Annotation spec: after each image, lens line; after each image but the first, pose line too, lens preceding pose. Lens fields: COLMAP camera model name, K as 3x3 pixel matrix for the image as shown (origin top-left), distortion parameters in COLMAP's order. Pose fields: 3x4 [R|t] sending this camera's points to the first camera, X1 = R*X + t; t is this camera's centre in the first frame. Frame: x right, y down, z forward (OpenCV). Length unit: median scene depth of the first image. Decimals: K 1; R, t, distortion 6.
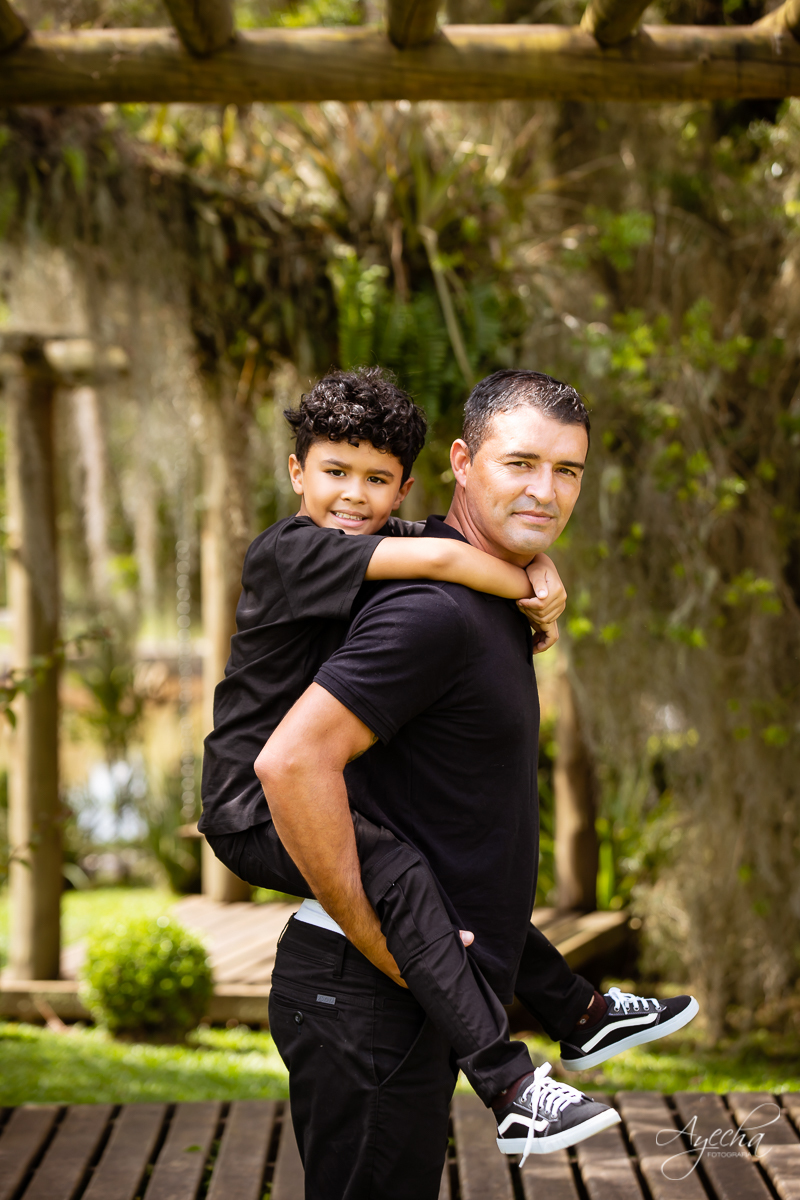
lens RADIAL K [[3690.8, 0, 453.9], [0, 3690.8, 588.4], [0, 0, 1]] dist [0.063260, 0.000000]
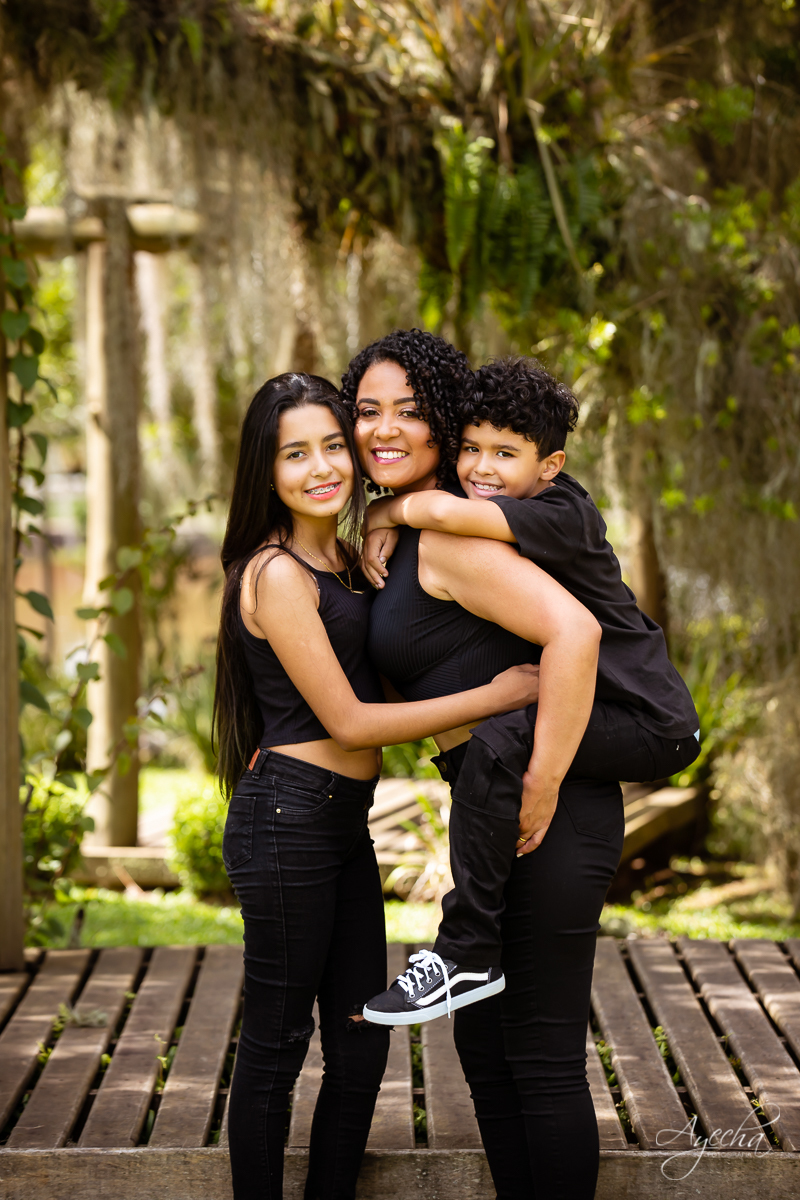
lens RADIAL K [[4297.4, 0, 392.2], [0, 4297.4, 593.2], [0, 0, 1]] dist [0.203644, 0.000000]
pose [[0.999931, 0.010764, 0.004614, -0.049280], [-0.010889, 0.999550, 0.027943, 0.004751], [-0.004311, -0.027992, 0.999599, -0.182327]]
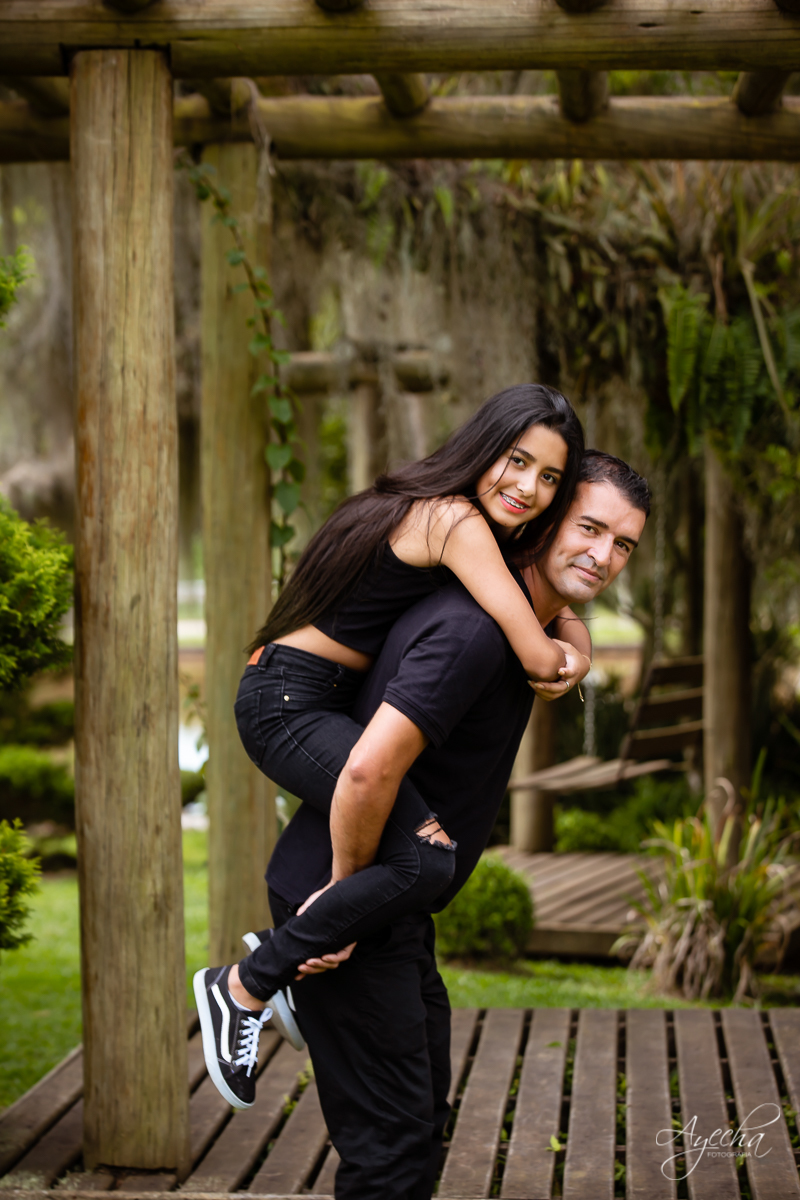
lens RADIAL K [[3668.3, 0, 408.0], [0, 3668.3, 609.5], [0, 0, 1]] dist [-0.005472, 0.000000]
pose [[0.997717, 0.022611, -0.063635, -0.036601], [-0.021939, 0.999696, 0.011245, -0.000032], [0.063870, -0.009824, 0.997910, -0.140020]]
